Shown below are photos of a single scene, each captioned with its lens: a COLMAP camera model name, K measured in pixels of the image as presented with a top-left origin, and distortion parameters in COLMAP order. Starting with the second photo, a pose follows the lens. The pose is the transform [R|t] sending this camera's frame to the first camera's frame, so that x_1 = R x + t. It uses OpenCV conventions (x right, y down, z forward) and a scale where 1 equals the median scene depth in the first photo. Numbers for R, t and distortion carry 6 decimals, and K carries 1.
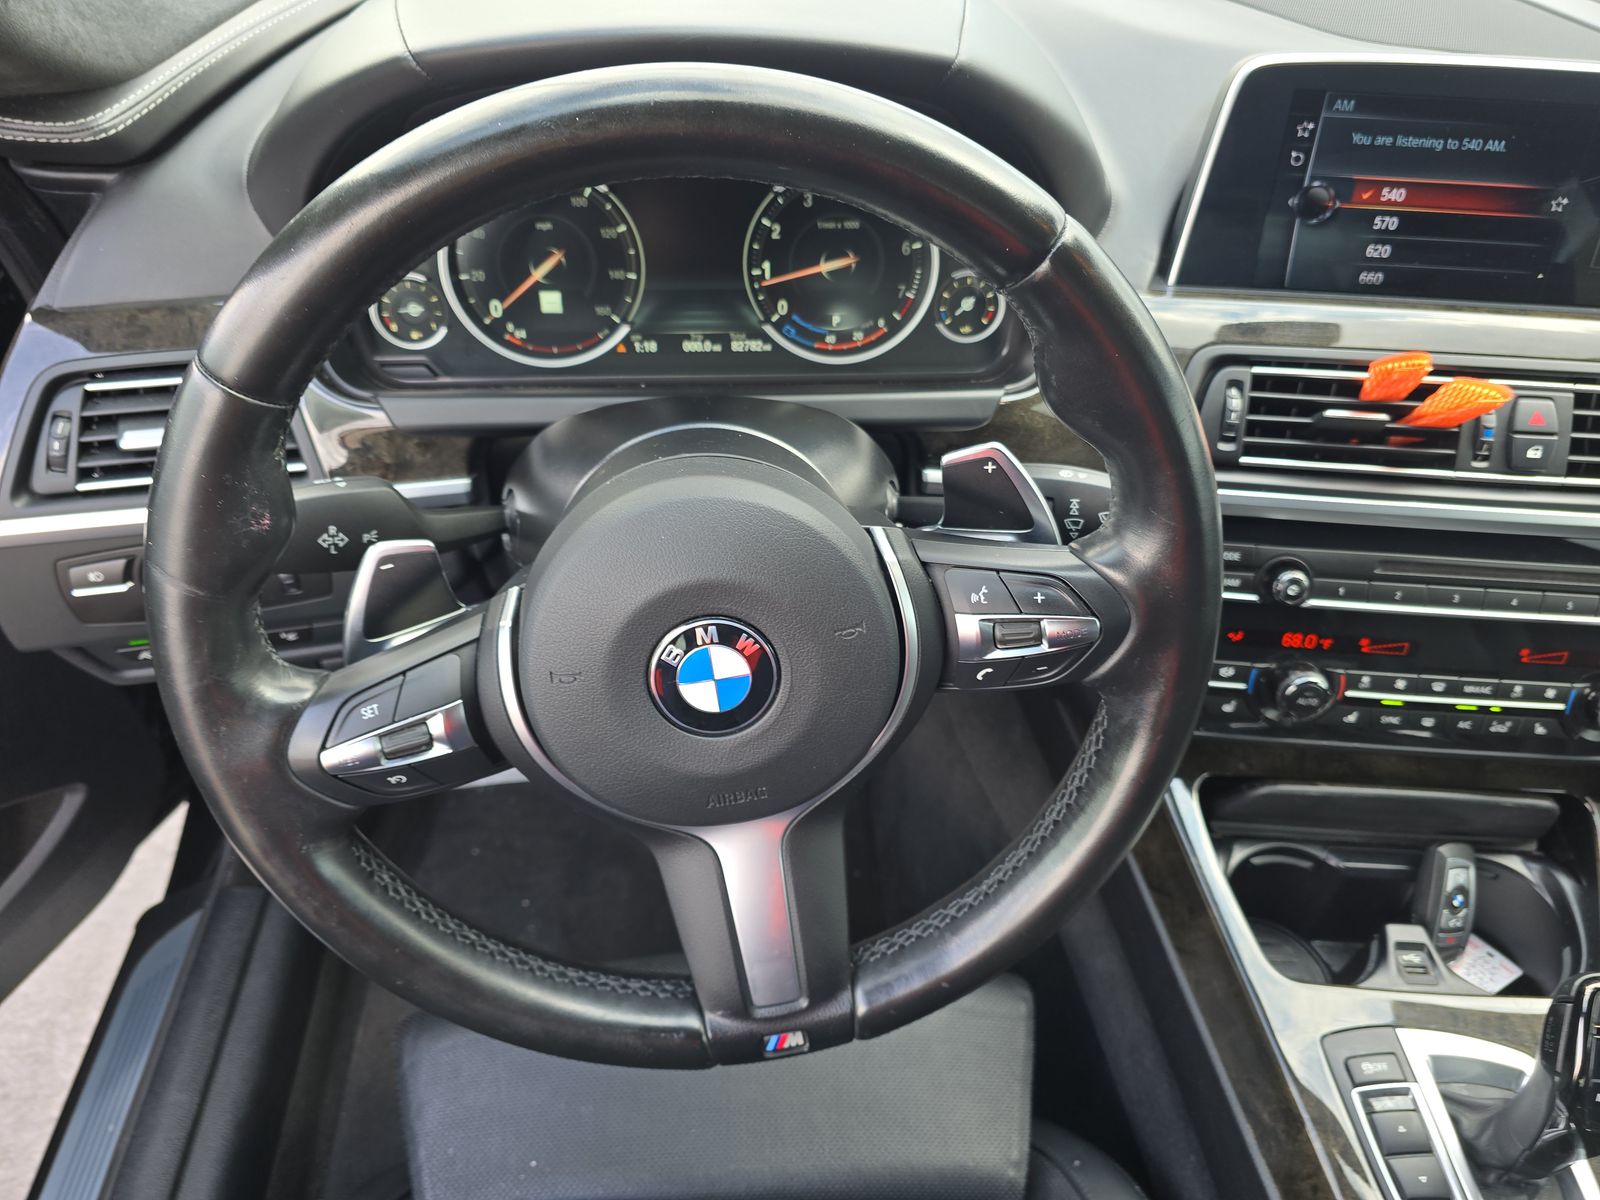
lens RADIAL K [[1123.1, 0, 800.0], [0, 1123.1, 600.0], [0, 0, 1]] dist [0.029265, -0.000444]
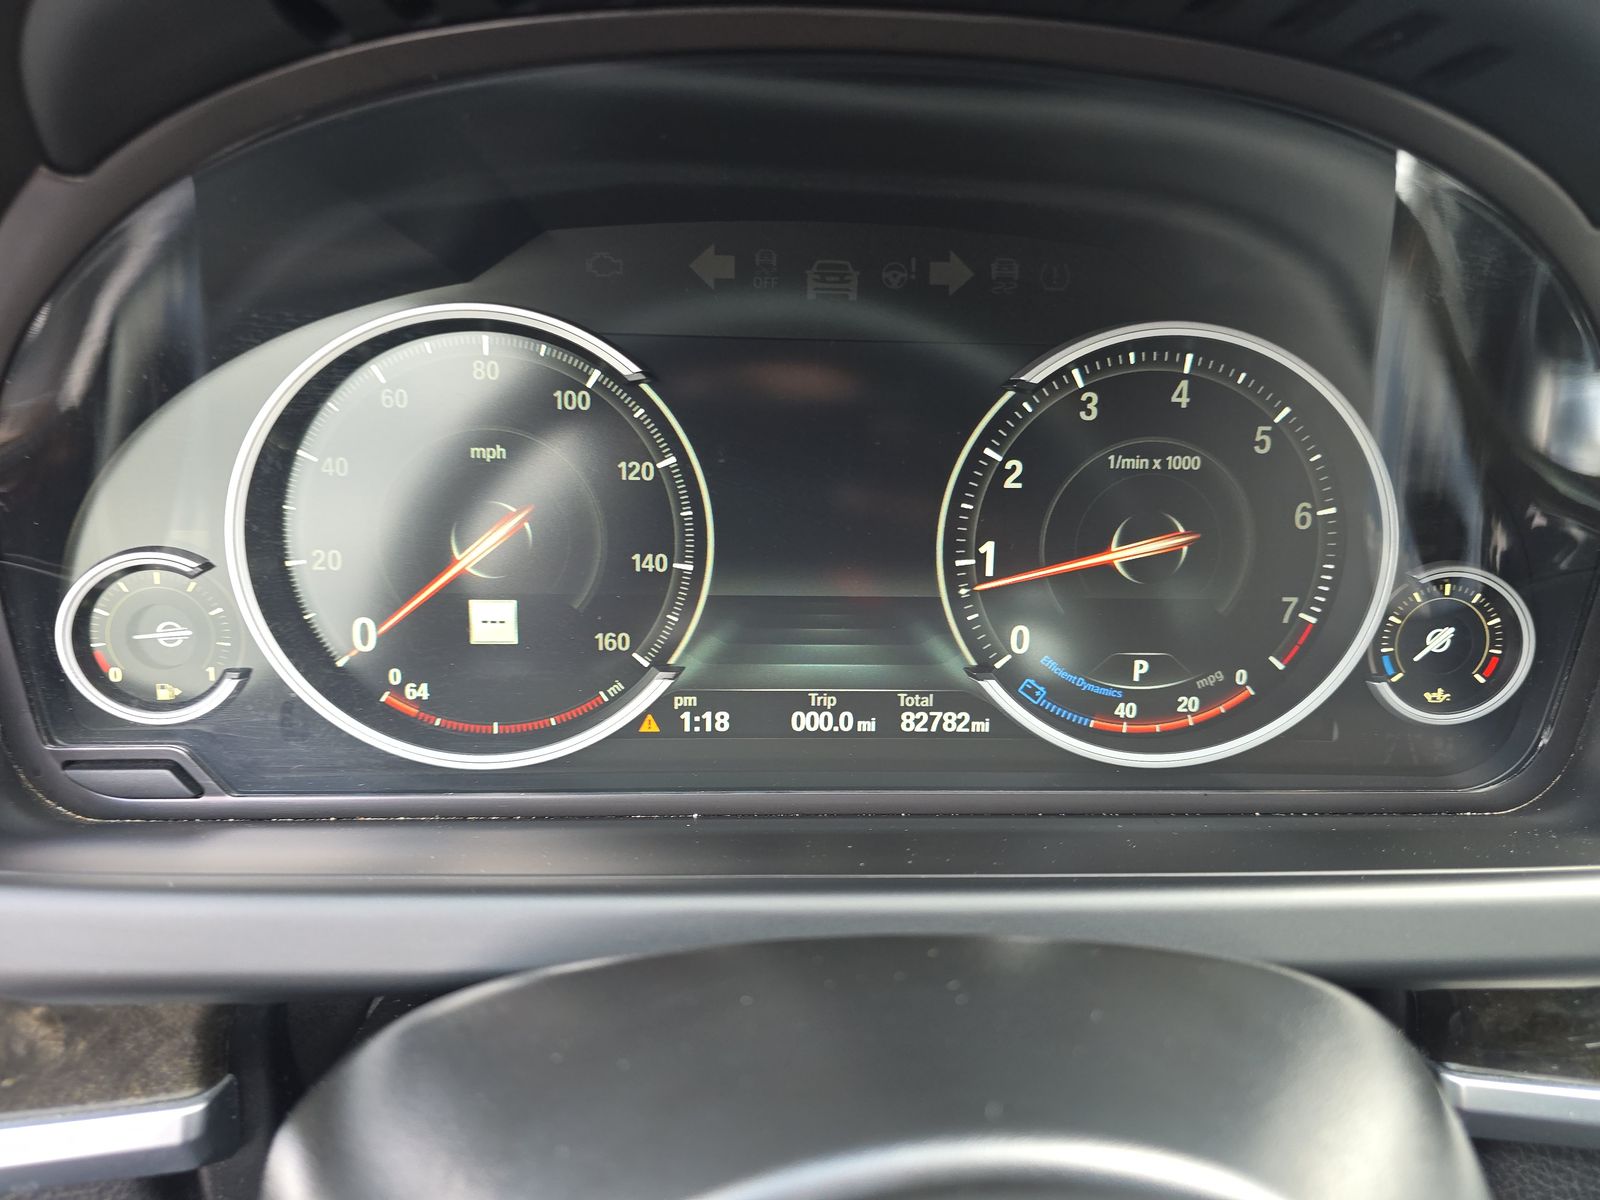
lens RADIAL K [[1066.5, 0, 800.0], [0, 1066.5, 600.0], [0, 0, 1]] dist [-0.002870, -0.001392]
pose [[0.999307, 0.017500, -0.032852, -0.088846], [-0.025184, 0.967779, -0.250538, -0.169824], [0.027409, 0.251192, 0.967549, 0.595804]]
